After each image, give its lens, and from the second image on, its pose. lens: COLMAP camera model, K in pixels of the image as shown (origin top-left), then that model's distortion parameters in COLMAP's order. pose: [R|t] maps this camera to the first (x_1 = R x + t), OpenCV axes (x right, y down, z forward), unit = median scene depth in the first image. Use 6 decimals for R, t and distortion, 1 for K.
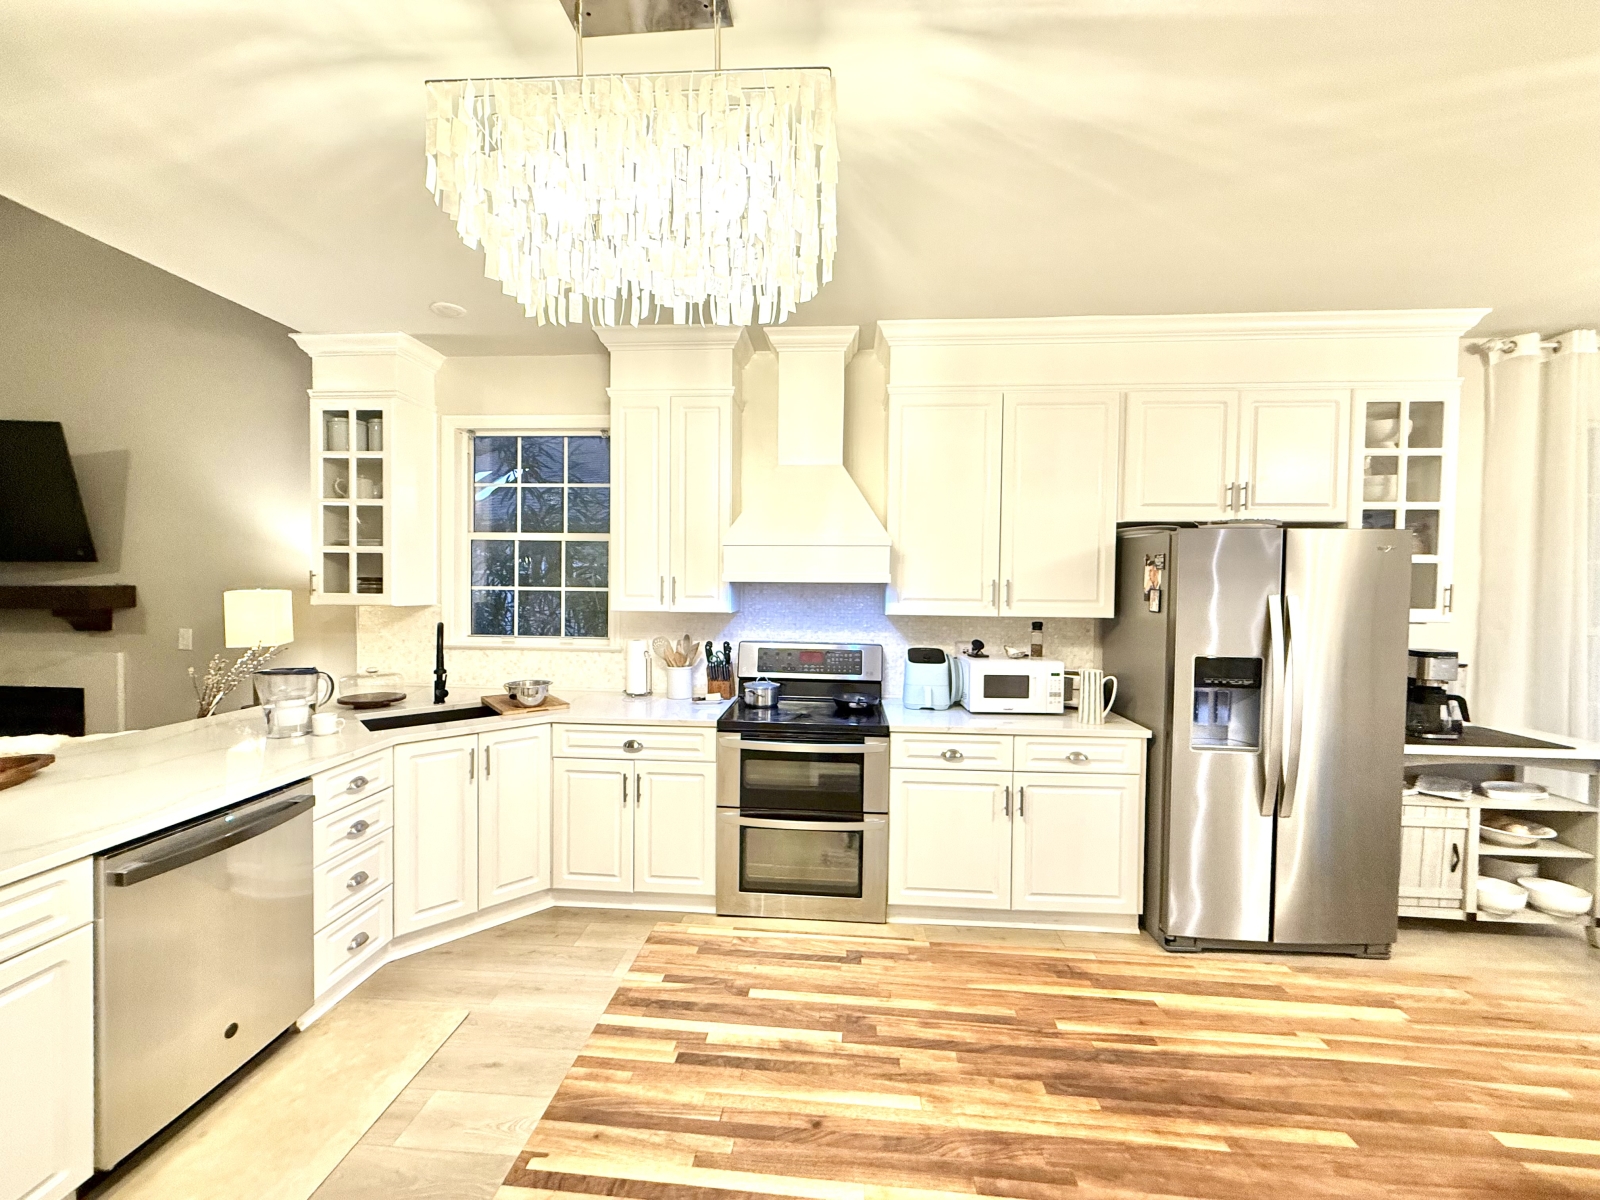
lens RADIAL K [[637.8, 0, 800.4], [0, 637.8, 594.1], [0, 0, 1]] dist [-0.002014, -0.000668]
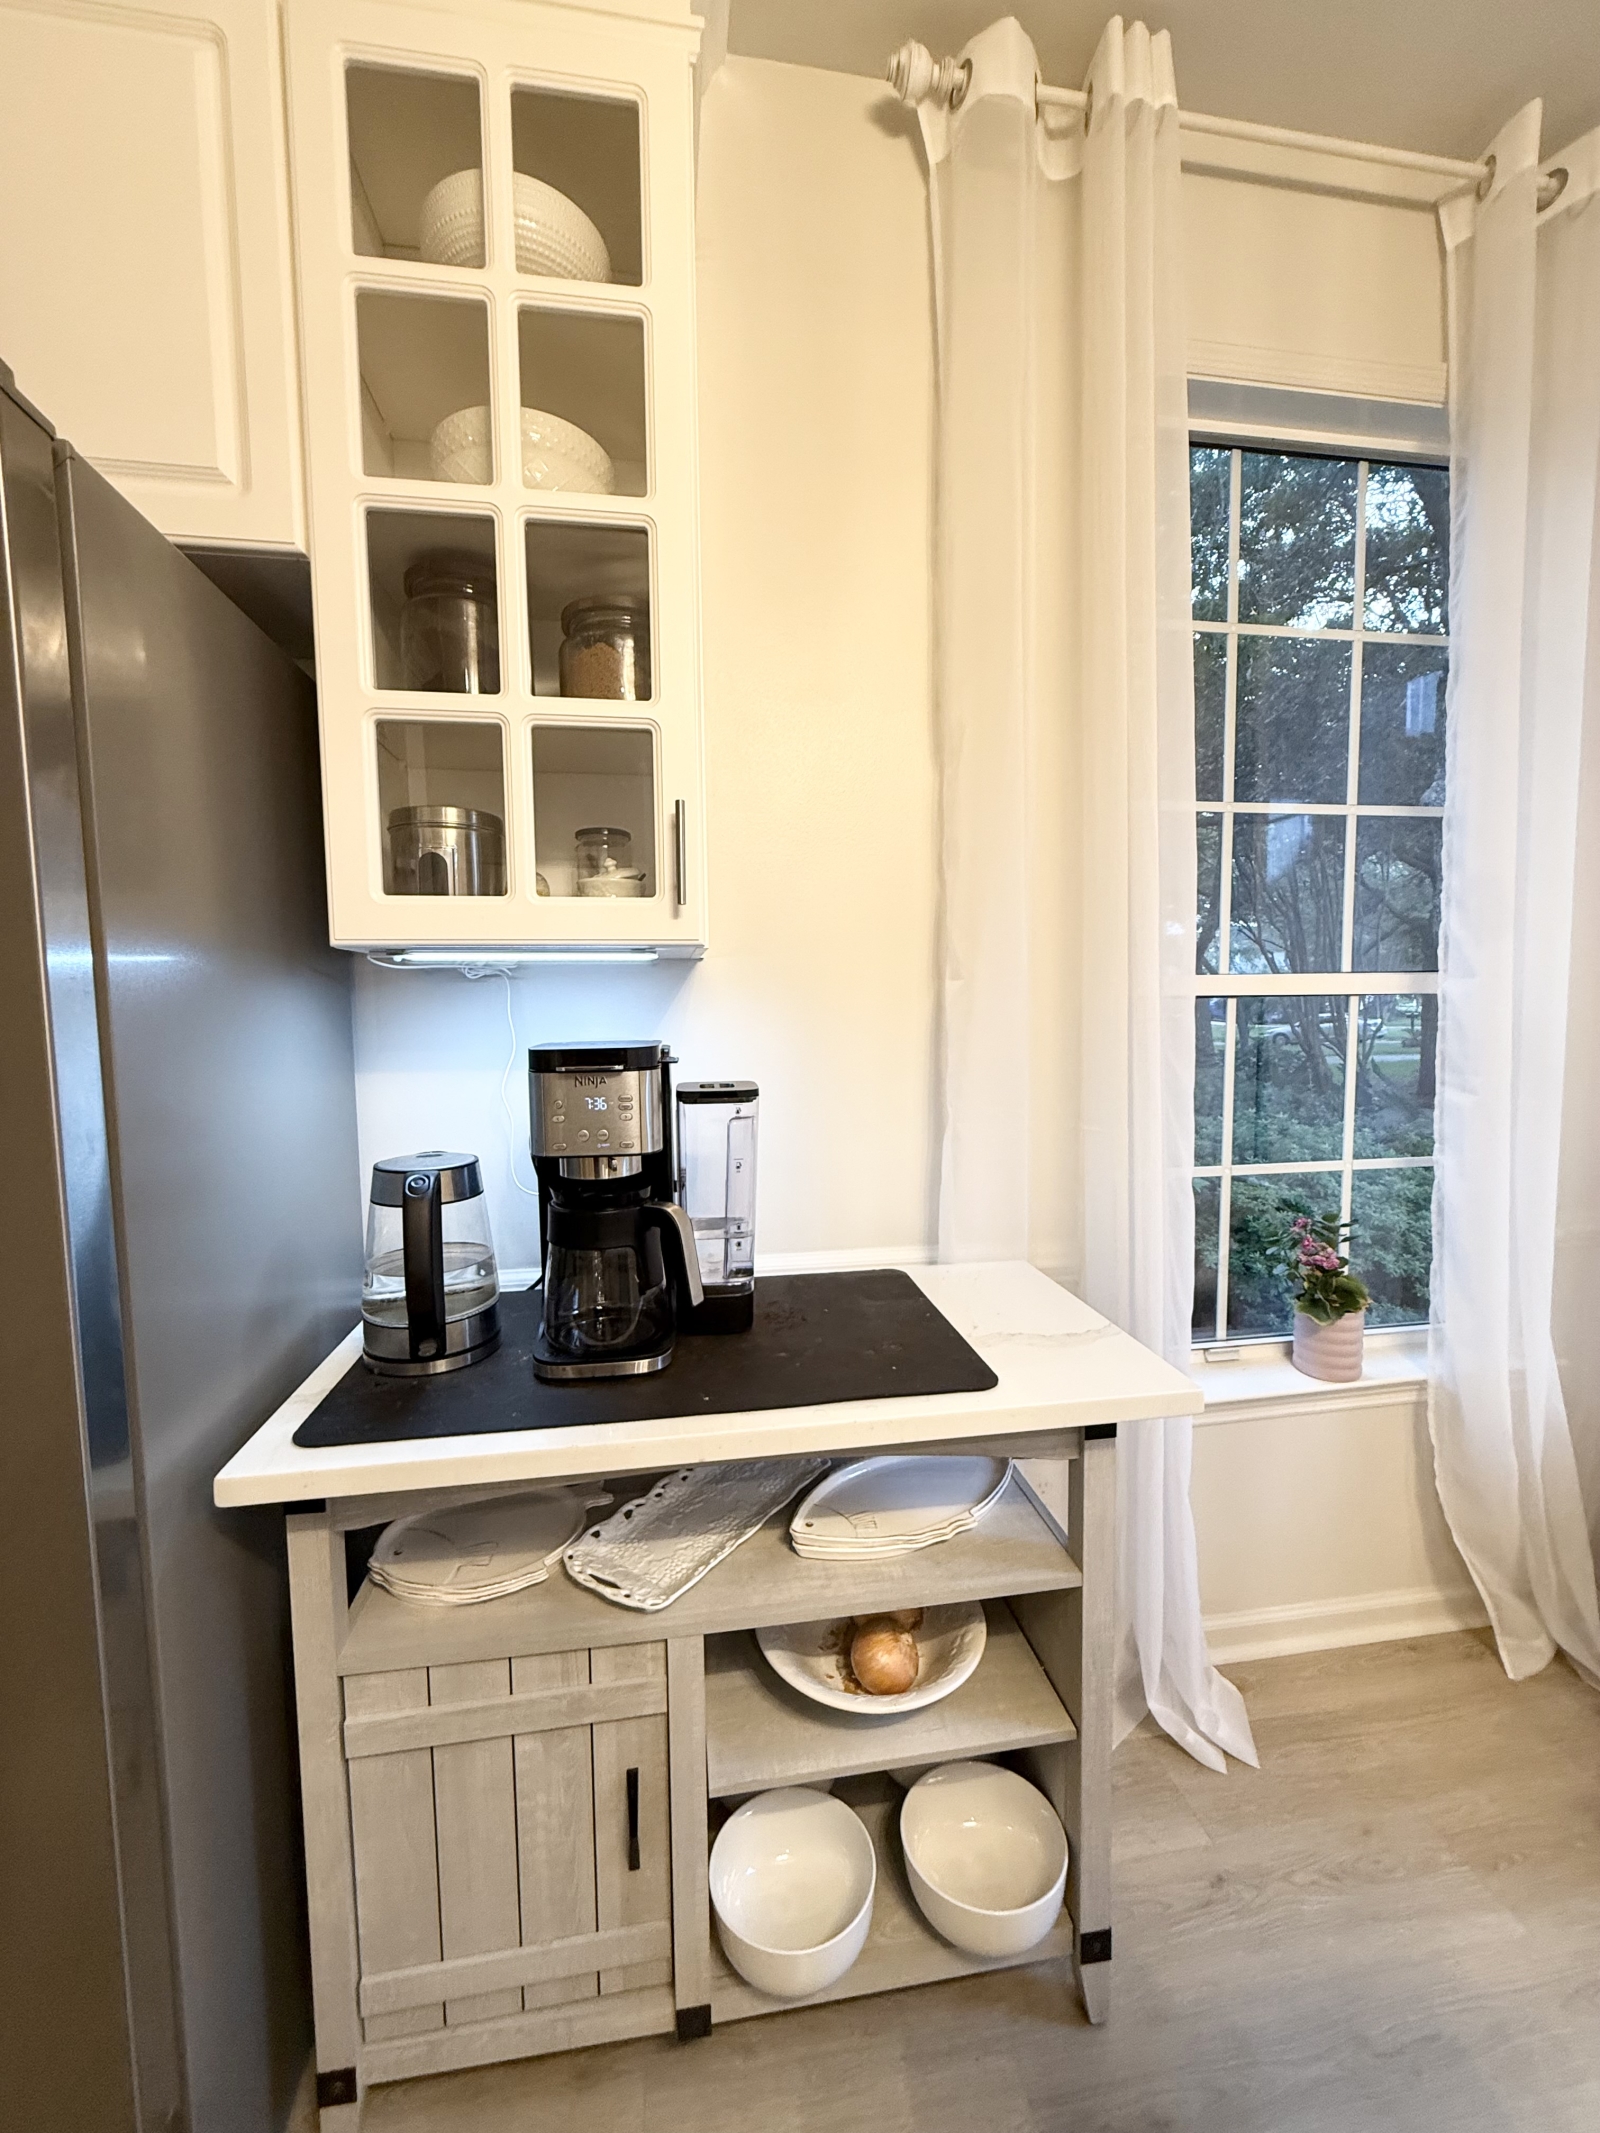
lens RADIAL K [[850.3, 0, 795.2], [0, 850.3, 1072.1], [0, 0, 1]] dist [-0.002014, -0.000668]
pose [[0.971958, -0.042478, 0.231287, 0.967327], [0.030467, 0.998007, 0.055260, 0.081747], [-0.233173, -0.046663, 0.971315, 0.617258]]
